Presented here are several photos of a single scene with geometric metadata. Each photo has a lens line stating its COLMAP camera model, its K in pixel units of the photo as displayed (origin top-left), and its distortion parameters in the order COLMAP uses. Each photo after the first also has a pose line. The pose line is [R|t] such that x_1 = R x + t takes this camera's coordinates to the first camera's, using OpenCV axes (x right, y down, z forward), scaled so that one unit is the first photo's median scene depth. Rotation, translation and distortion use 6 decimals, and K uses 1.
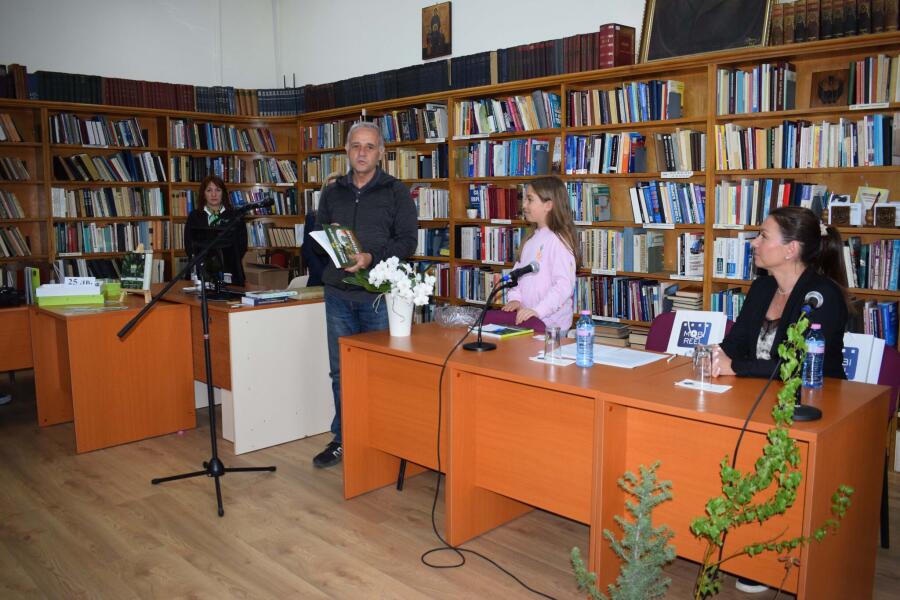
lens RADIAL K [[777.5, 0, 446.2], [0, 777.5, 297.2], [0, 0, 1]] dist [-0.095190, 0.020341]
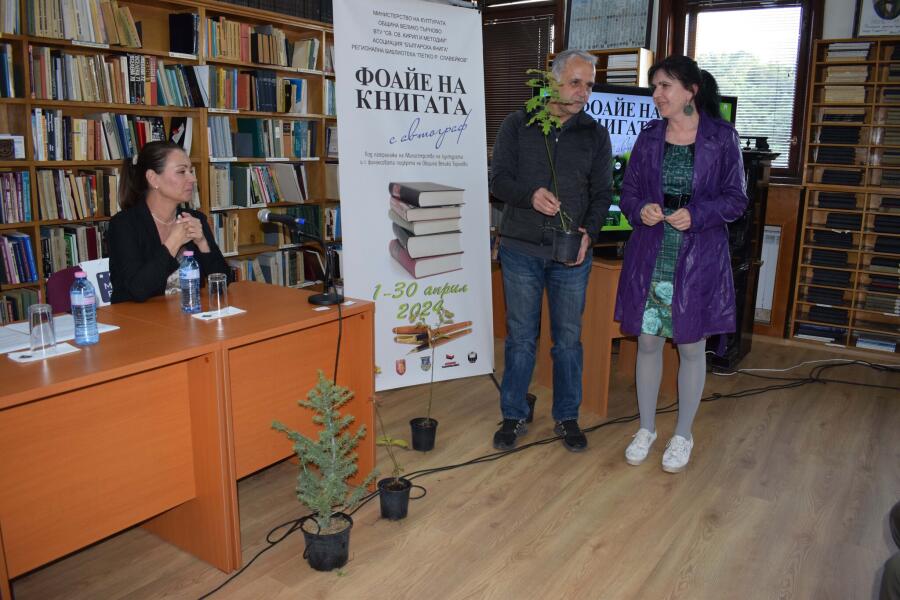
lens RADIAL K [[708.4, 0, 453.8], [0, 708.4, 307.0], [0, 0, 1]] dist [-0.091191, 0.010930]
pose [[-0.196139, -0.215414, 0.956622, -0.452474], [0.098554, 0.966301, 0.237801, -0.062484], [-0.975611, 0.140921, -0.168299, 0.624081]]
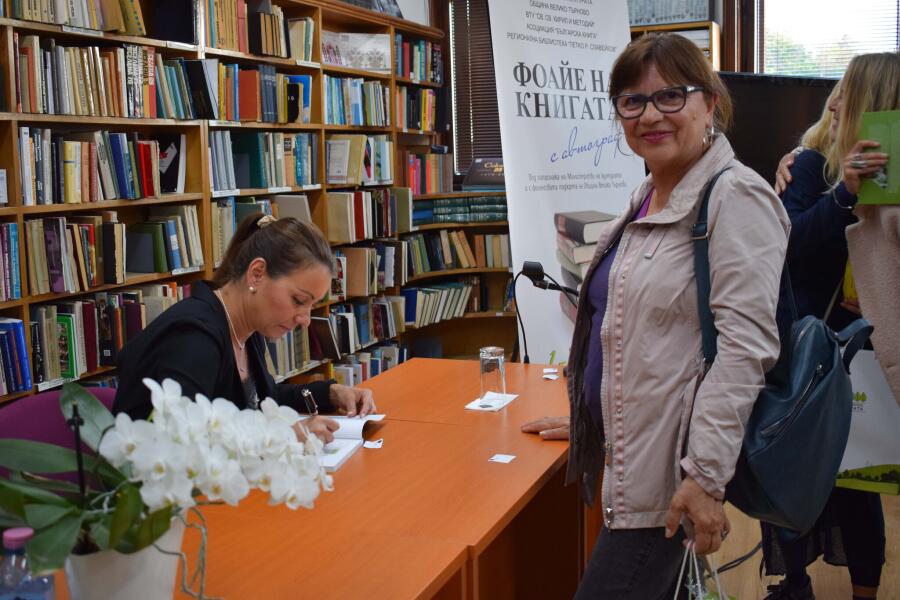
lens RADIAL K [[1028.0, 0, 448.4], [0, 1028.0, 309.0], [0, 0, 1]] dist [-0.059639, 0.000000]
pose [[-0.402465, -0.122183, 0.907245, -0.399423], [0.135803, 0.972118, 0.191163, -0.124754], [-0.905306, 0.200143, -0.374651, 1.022498]]
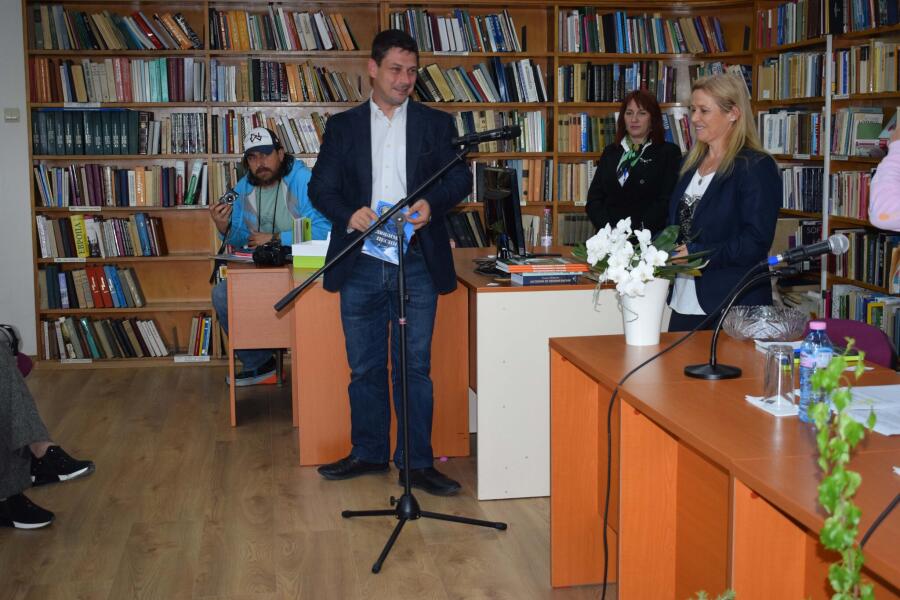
lens RADIAL K [[1205.7, 0, 412.6], [0, 1205.7, 302.9], [0, 0, 1]] dist [-0.039960, 0.000000]
pose [[0.810701, 0.075106, -0.580622, 0.196165], [-0.064699, 0.997156, 0.038649, -0.005447], [0.581874, 0.006233, 0.813255, 0.059269]]
